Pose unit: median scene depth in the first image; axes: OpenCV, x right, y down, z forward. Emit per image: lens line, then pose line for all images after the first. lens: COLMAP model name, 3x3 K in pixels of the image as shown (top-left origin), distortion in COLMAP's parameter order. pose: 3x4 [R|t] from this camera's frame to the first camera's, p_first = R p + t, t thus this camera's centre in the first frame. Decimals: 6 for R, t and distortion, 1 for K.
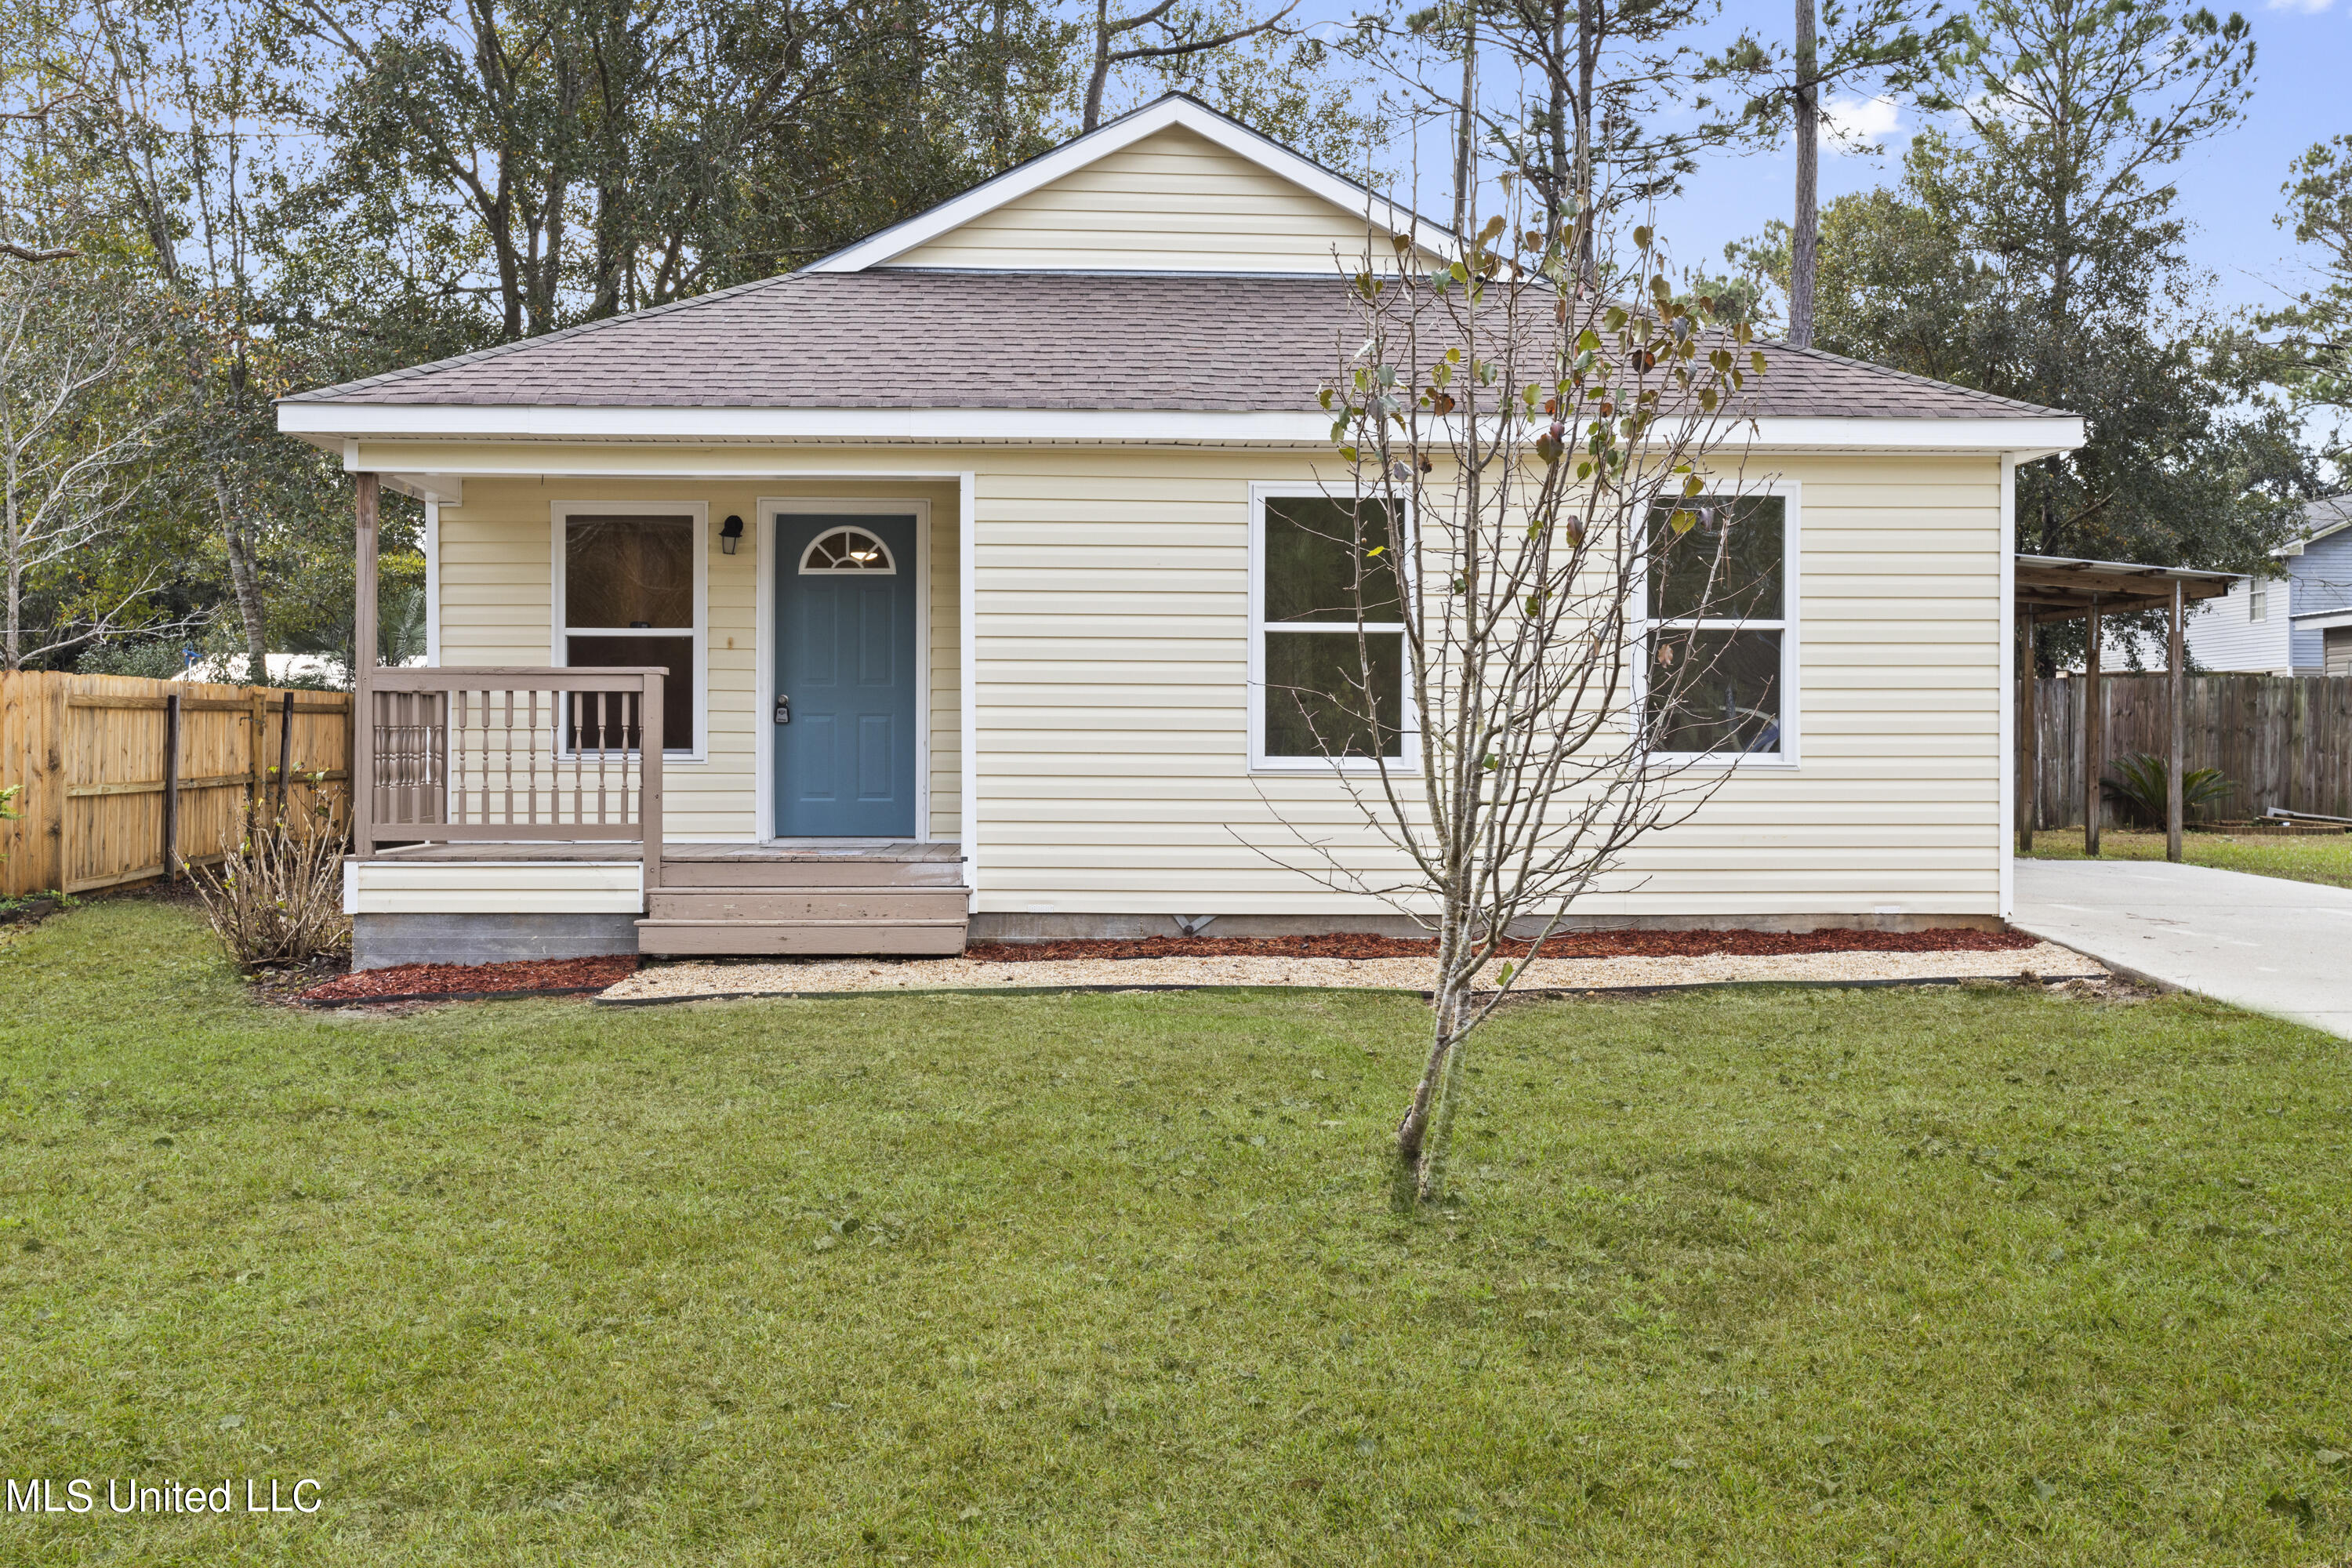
lens RADIAL K [[2212.2, 0, 1171.5], [0, 2212.2, 796.1], [0, 0, 1]] dist [0.030329, 0.000000]
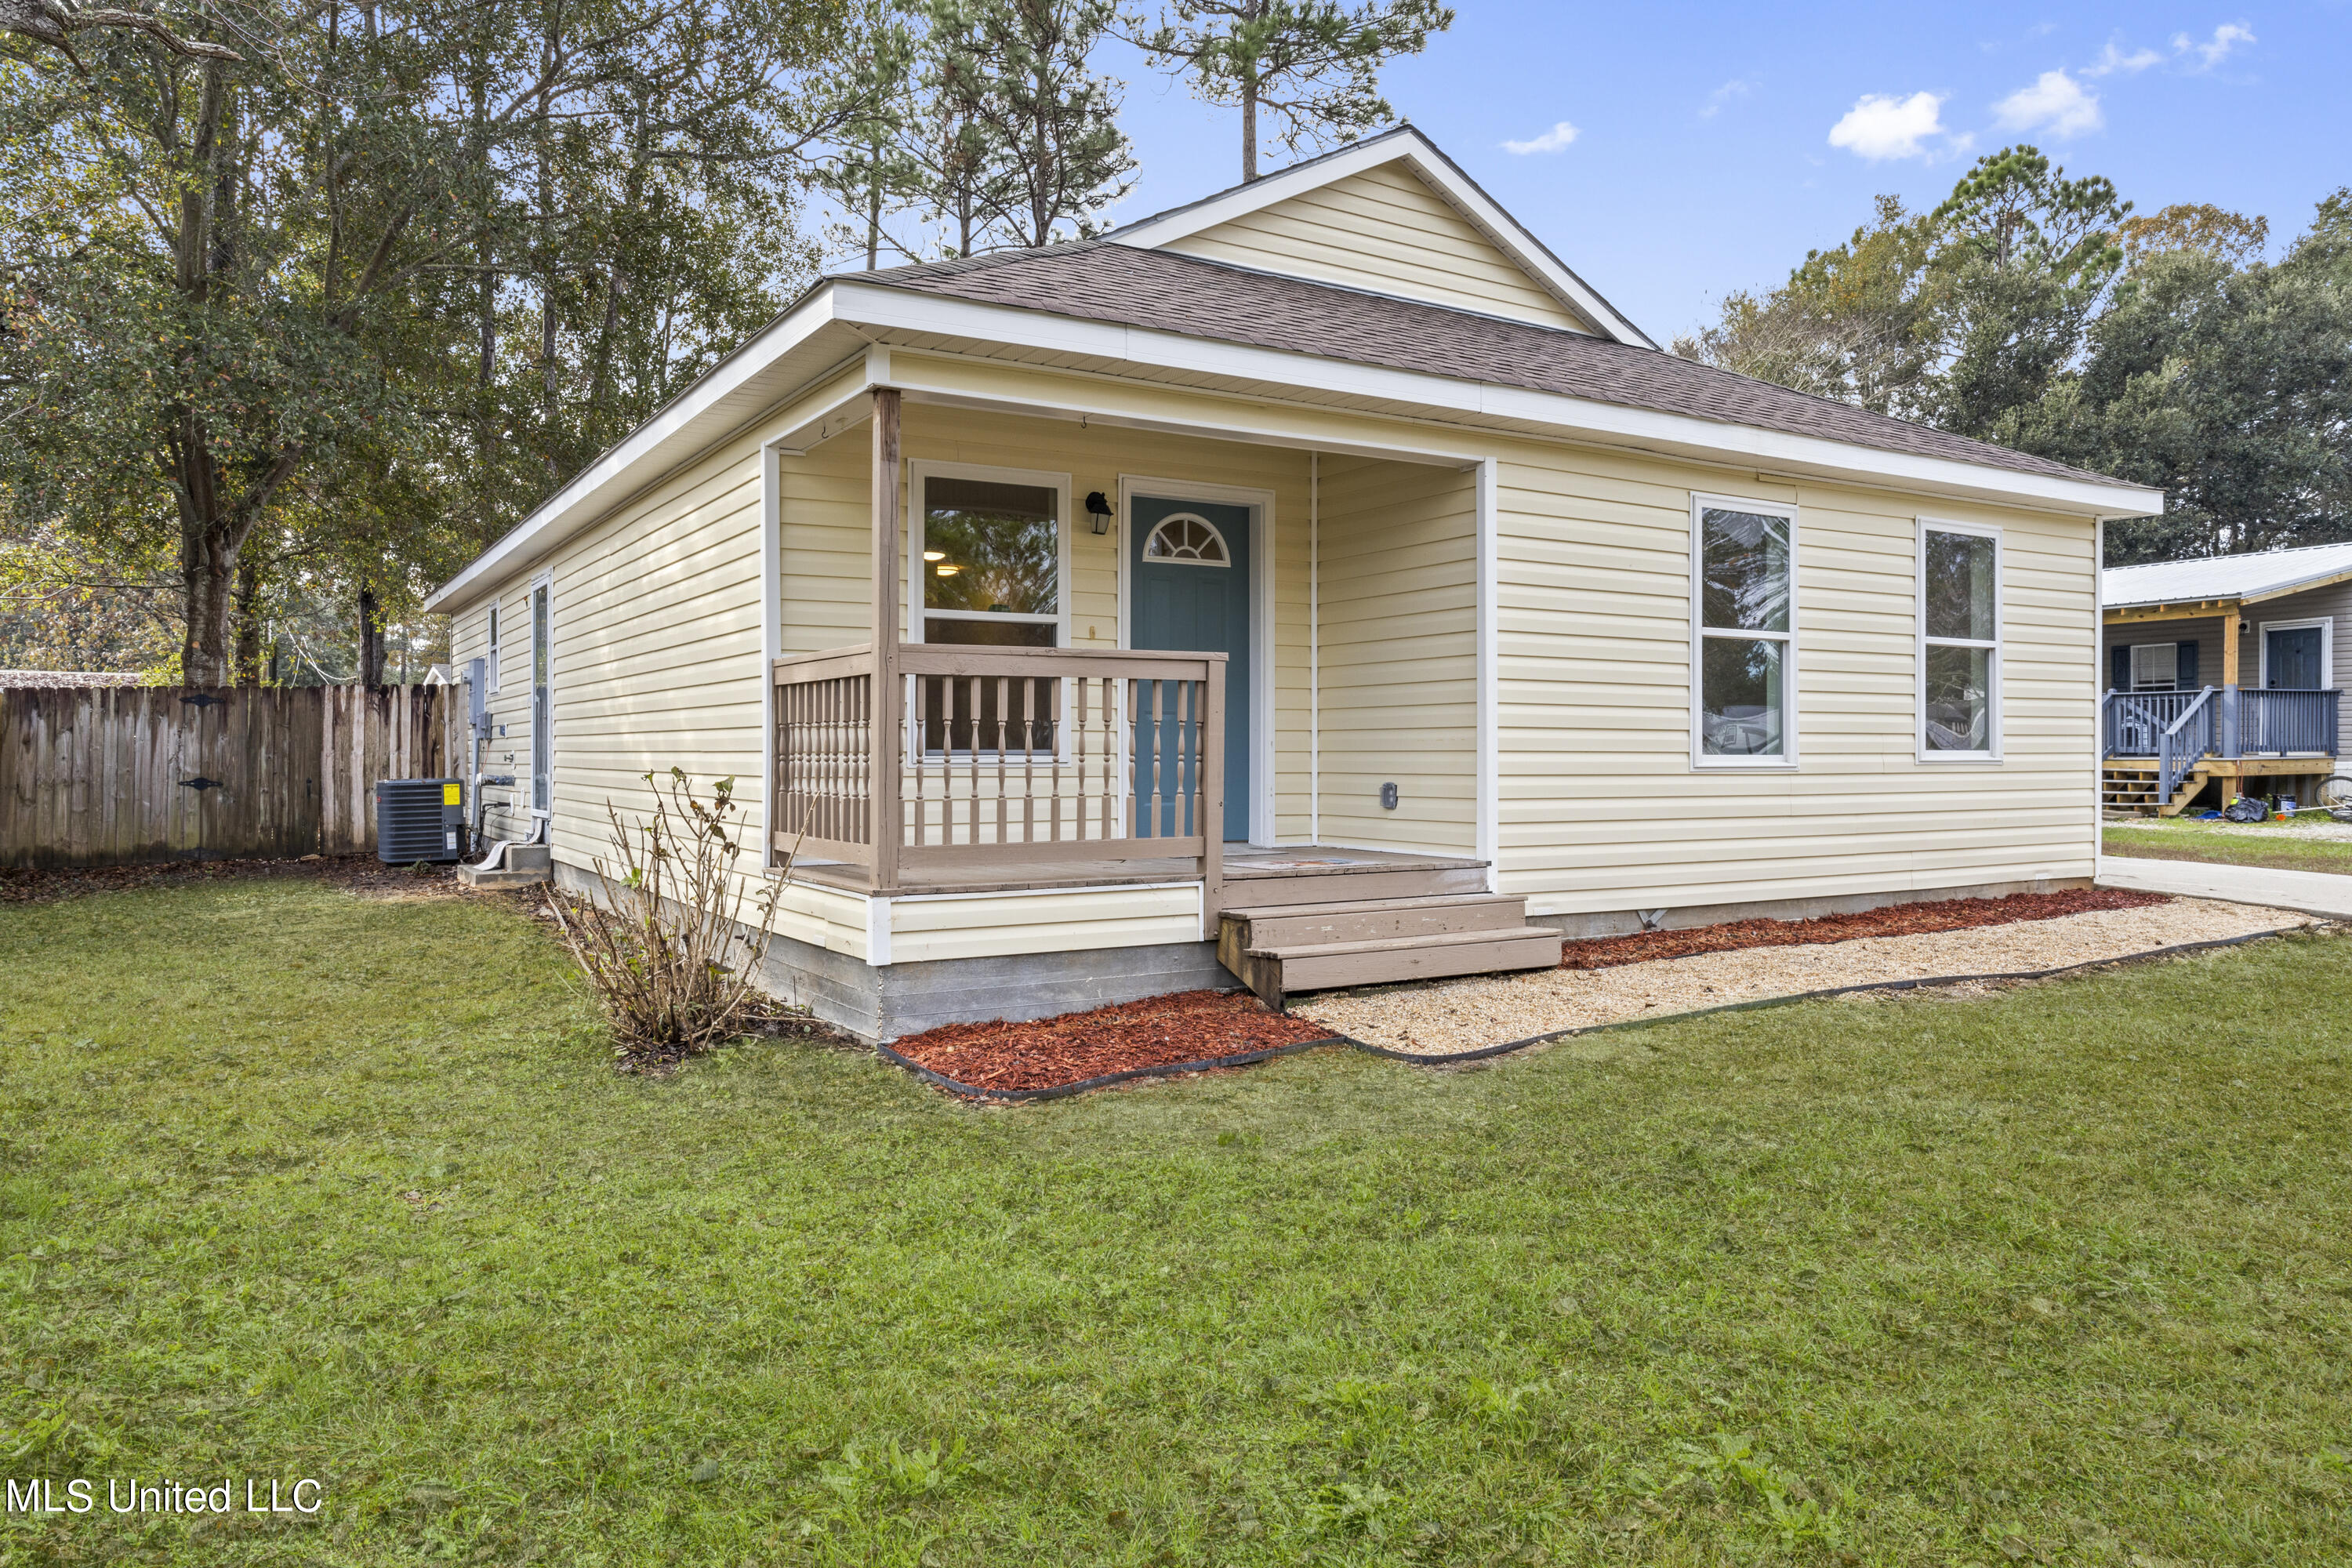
lens RADIAL K [[1565.5, 0, 1175.7], [0, 1565.5, 775.8], [0, 0, 1]] dist [-0.002256, 0.003983]
pose [[0.871698, -0.009791, 0.489946, -0.533579], [0.014332, 0.999882, -0.005518, -0.007393], [-0.489834, 0.011832, 0.871735, 0.473098]]
